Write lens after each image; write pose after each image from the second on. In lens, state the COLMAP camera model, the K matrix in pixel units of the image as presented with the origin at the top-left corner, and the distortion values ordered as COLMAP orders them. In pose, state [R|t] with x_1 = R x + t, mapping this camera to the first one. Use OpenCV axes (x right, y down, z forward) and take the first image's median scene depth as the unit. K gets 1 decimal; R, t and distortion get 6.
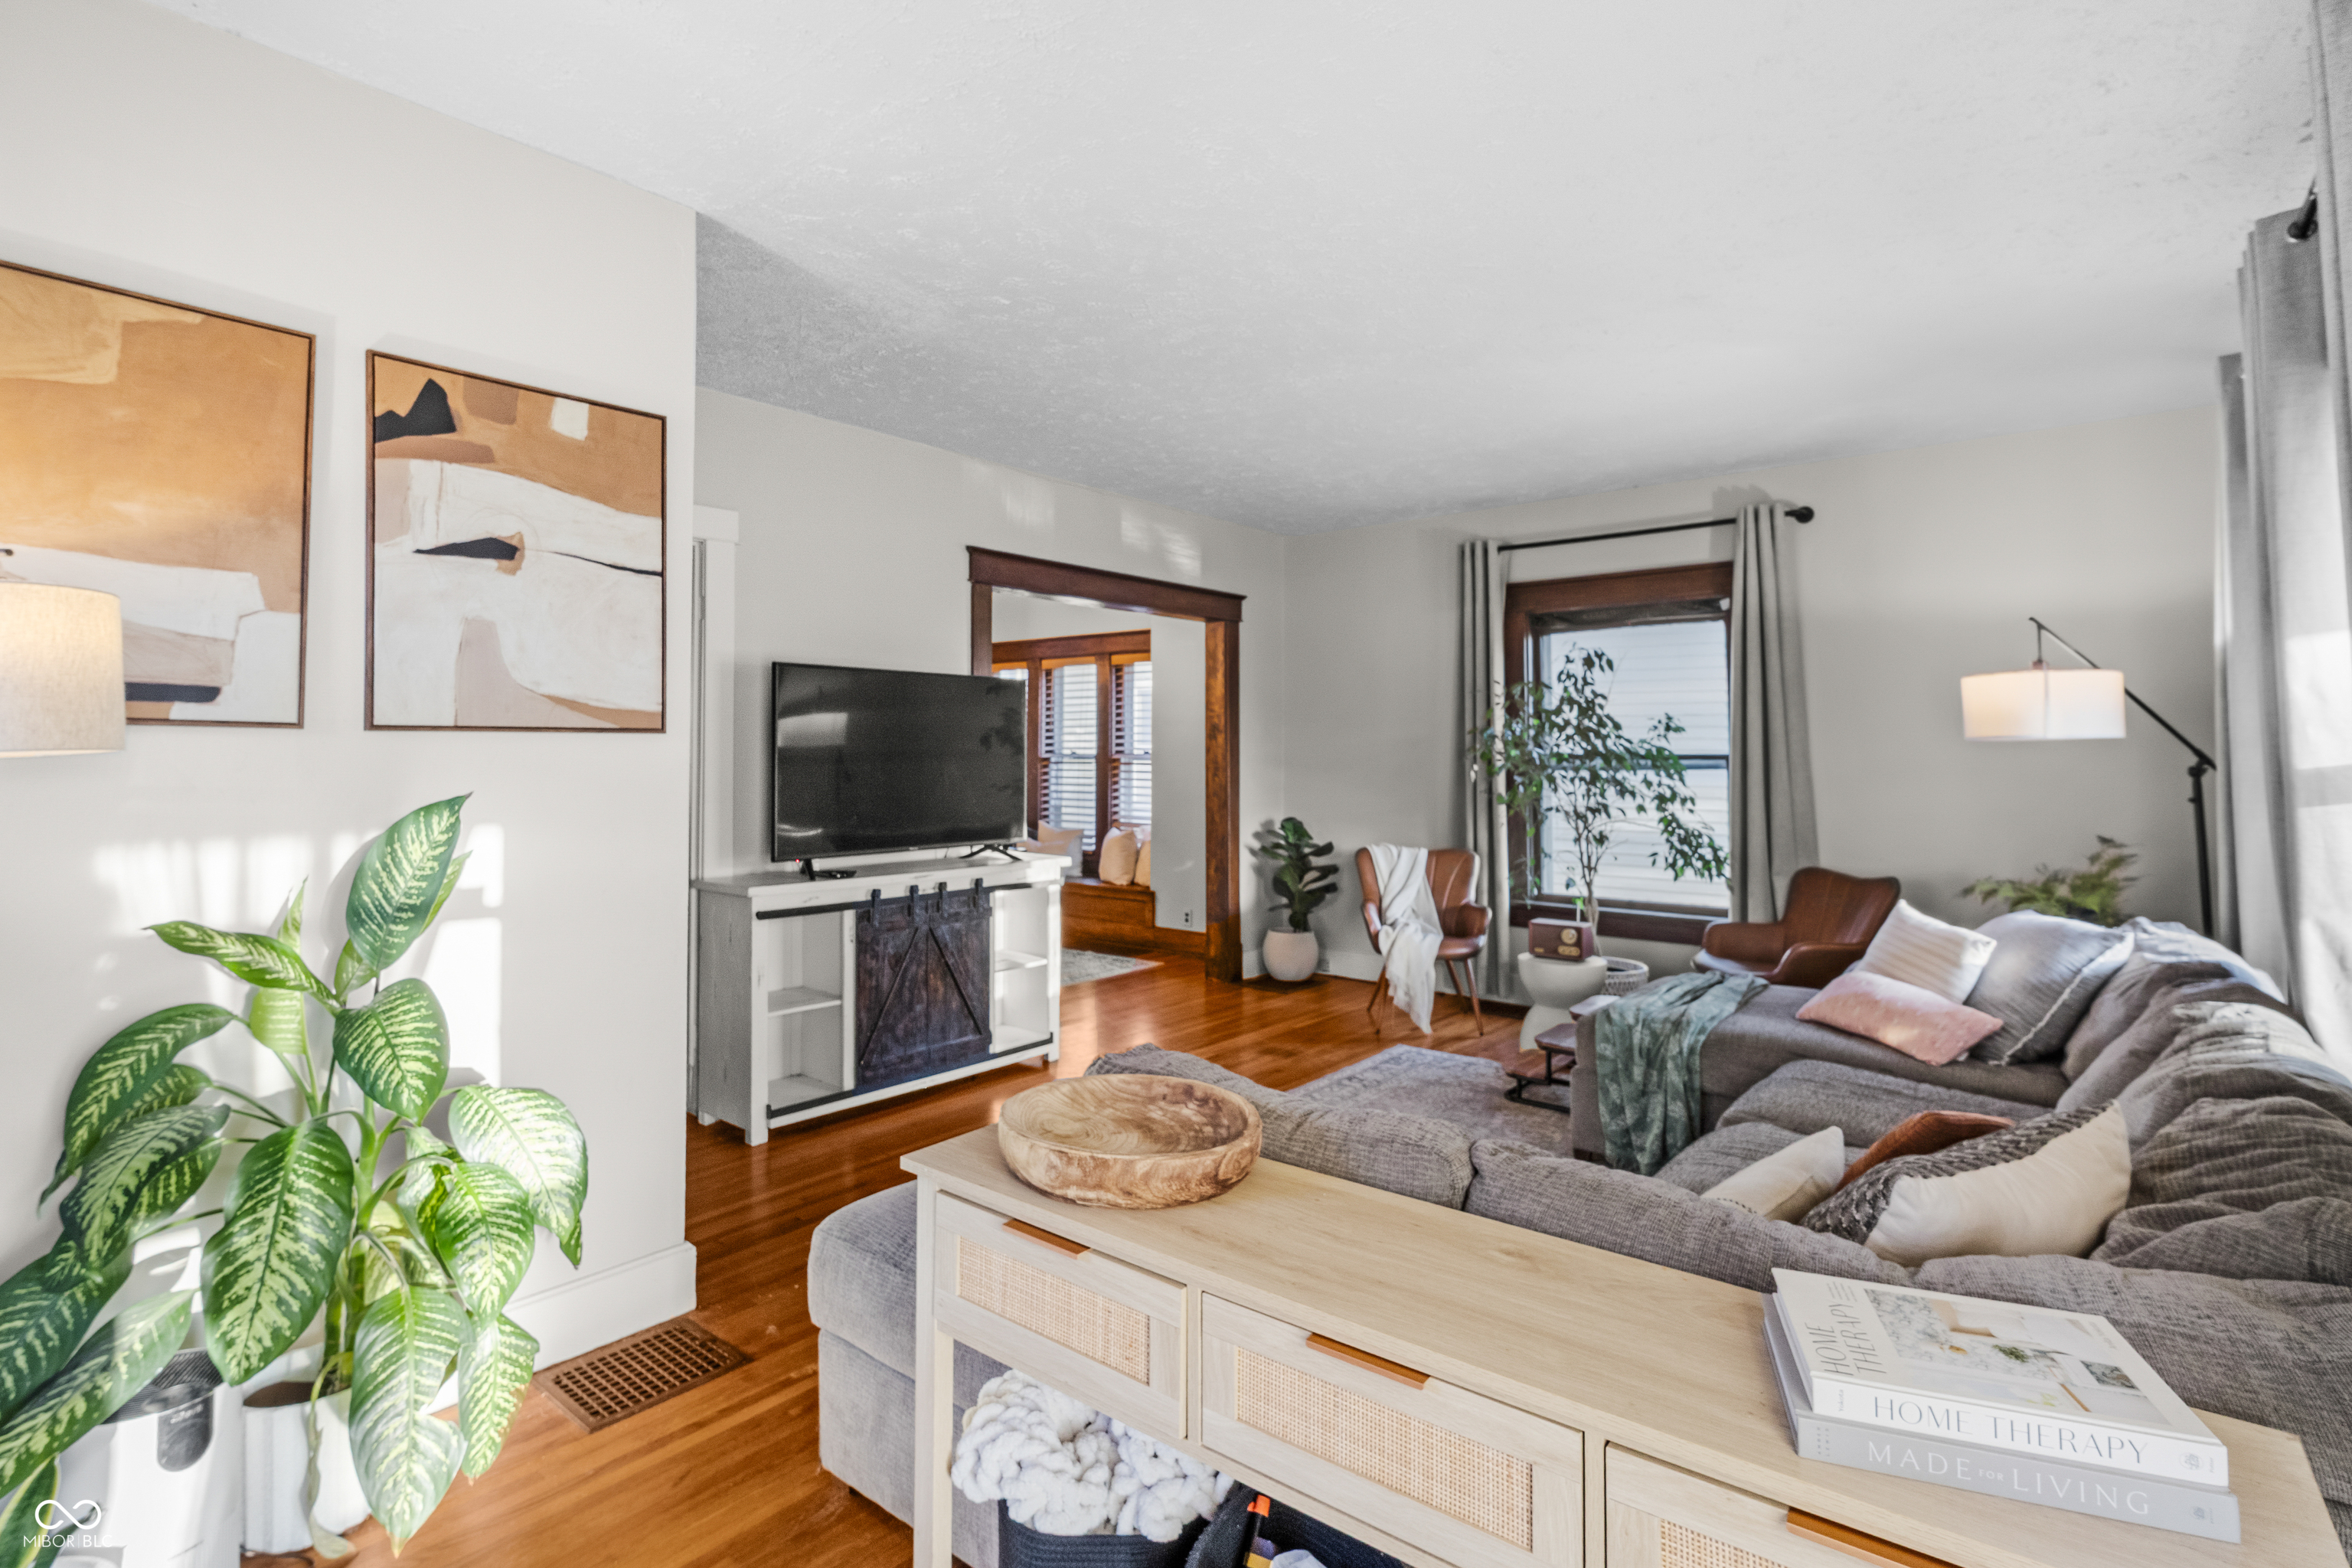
lens RADIAL K [[1128.9, 0, 1133.7], [0, 1128.9, 719.9], [0, 0, 1]] dist [0.001198, -0.000081]
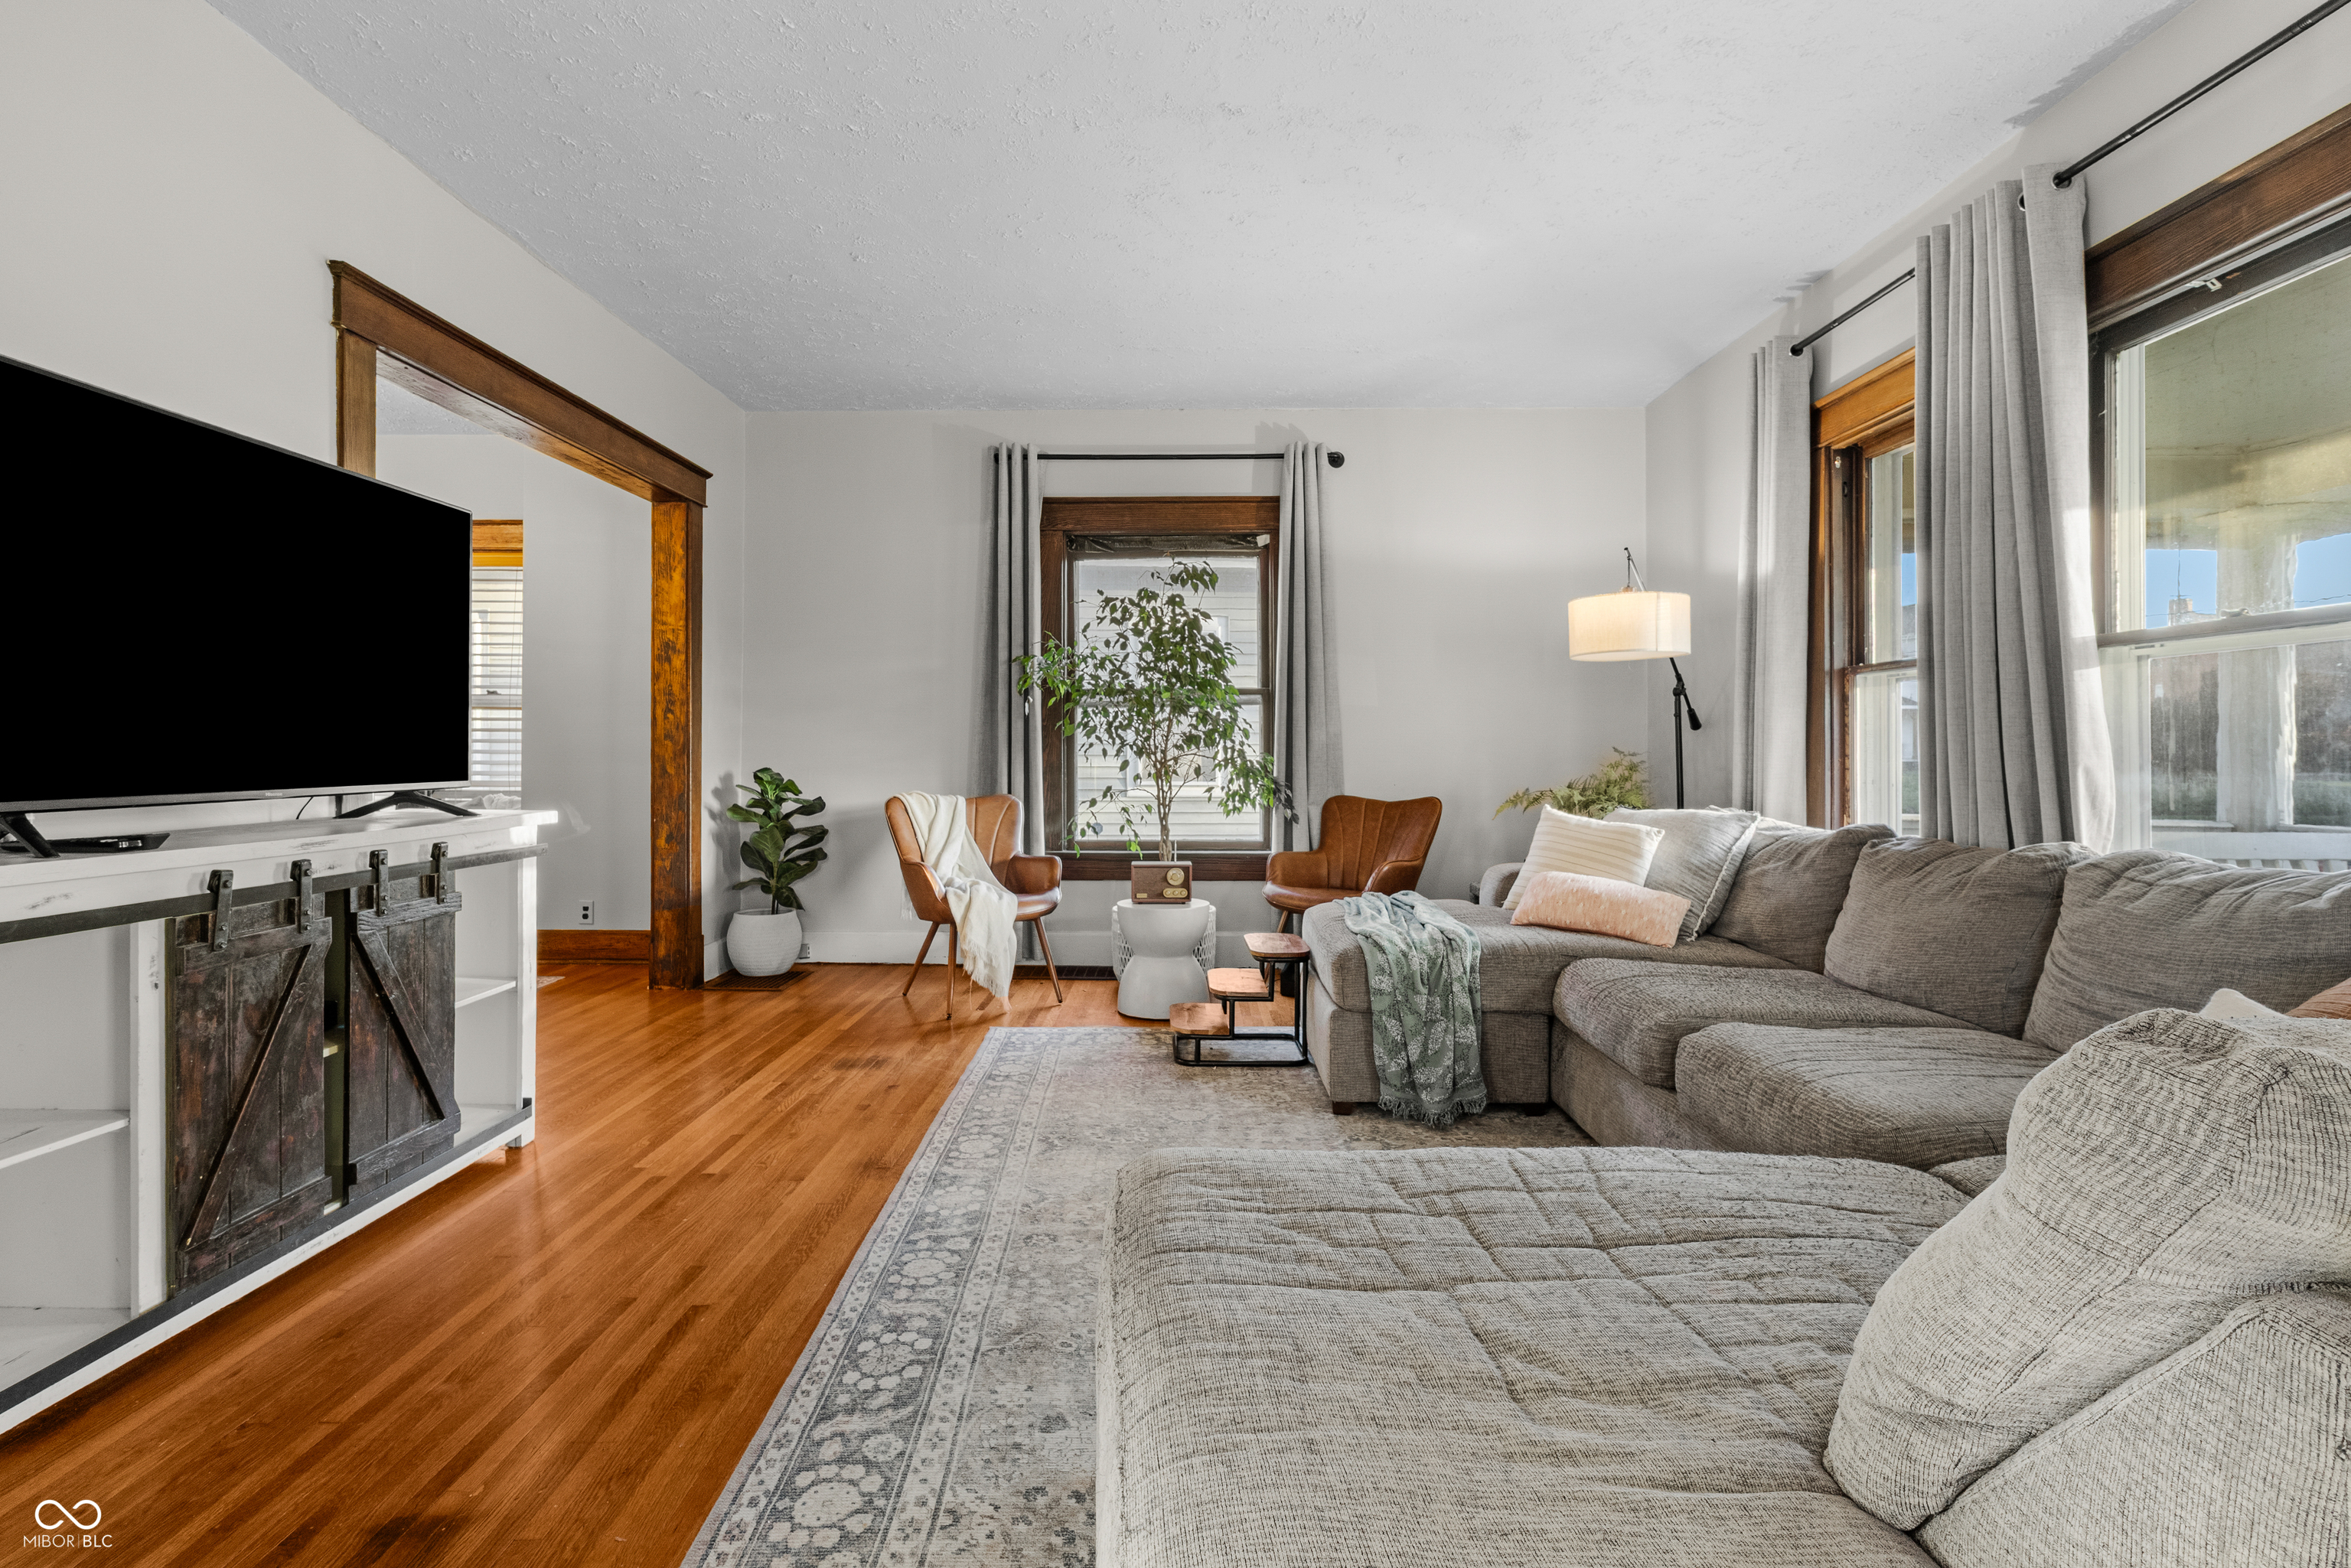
lens RADIAL K [[1096.8, 0, 1163.6], [0, 1096.8, 740.5], [0, 0, 1]] dist [0.001736, -0.000325]
pose [[0.765835, 0.004799, 0.643019, -0.180732], [-0.020422, 0.999649, 0.016862, 0.064238], [-0.642713, -0.026046, 0.765664, 0.318451]]
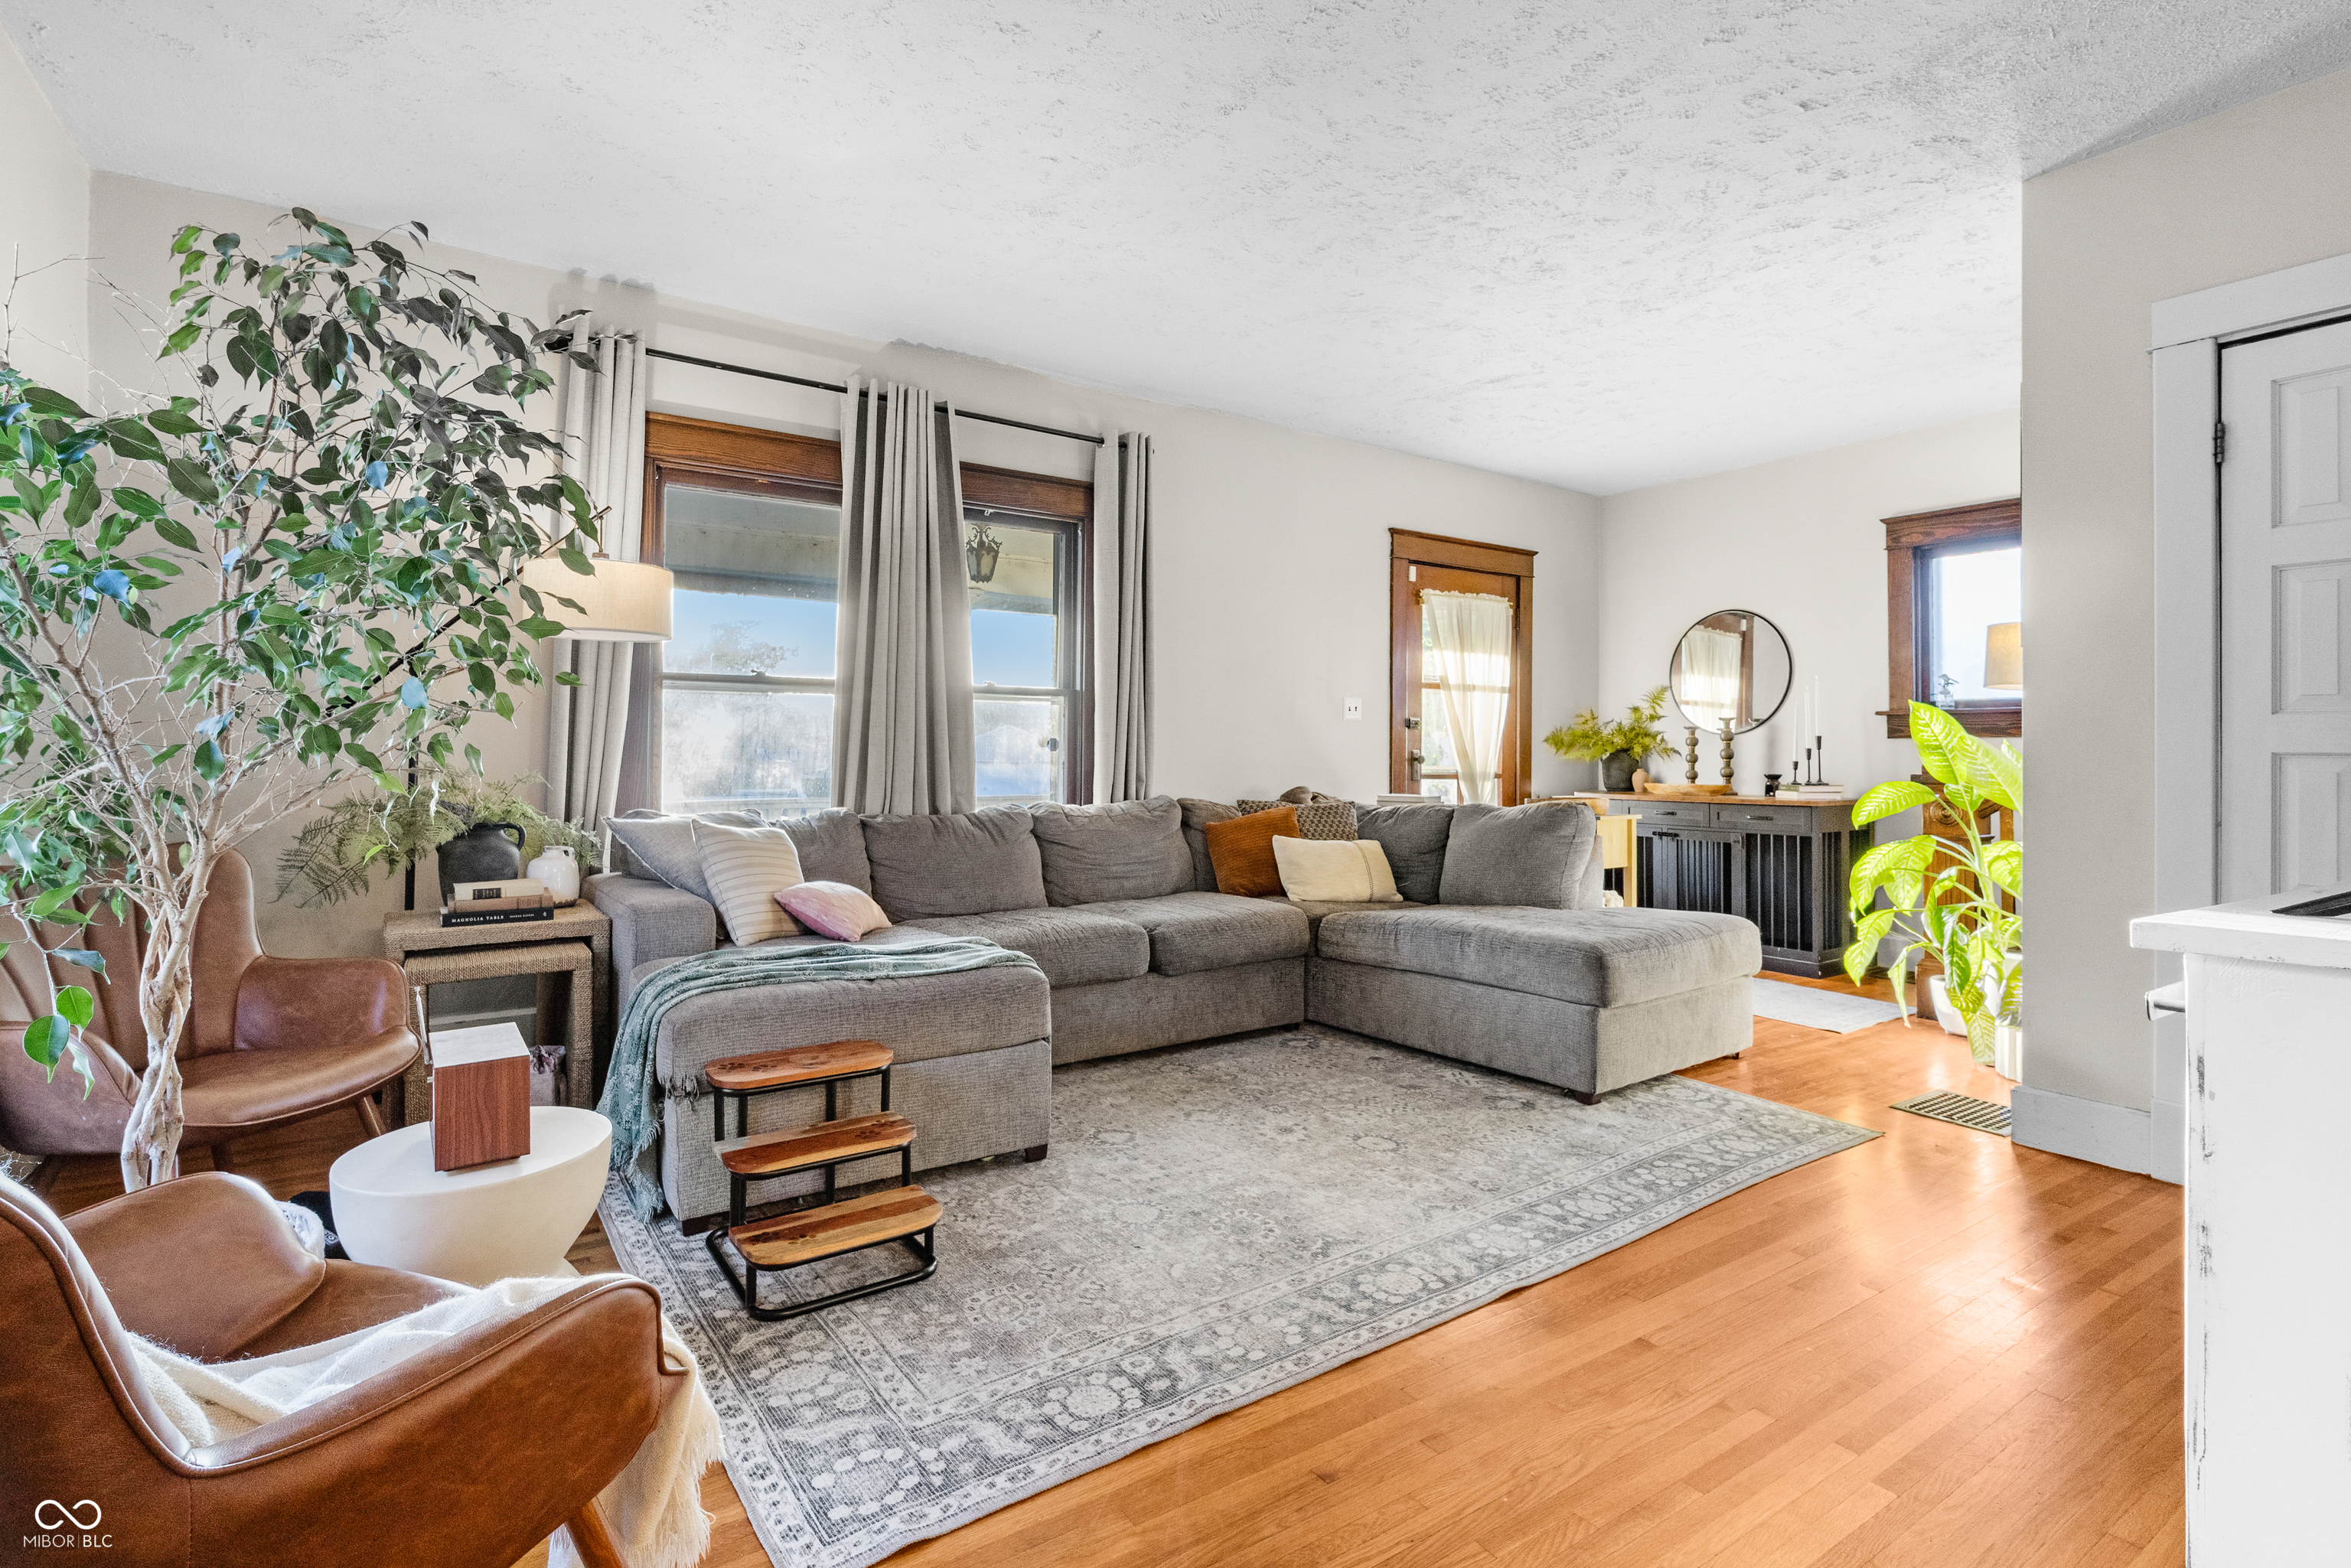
lens RADIAL K [[1096.8, 0, 1163.6], [0, 1096.8, 740.5], [0, 0, 1]] dist [0.001736, -0.000325]
pose [[-0.964672, -0.008685, 0.263312, 0.084859], [-0.021357, 0.998745, -0.045300, 0.094399], [-0.262588, -0.049323, -0.963647, 1.247120]]
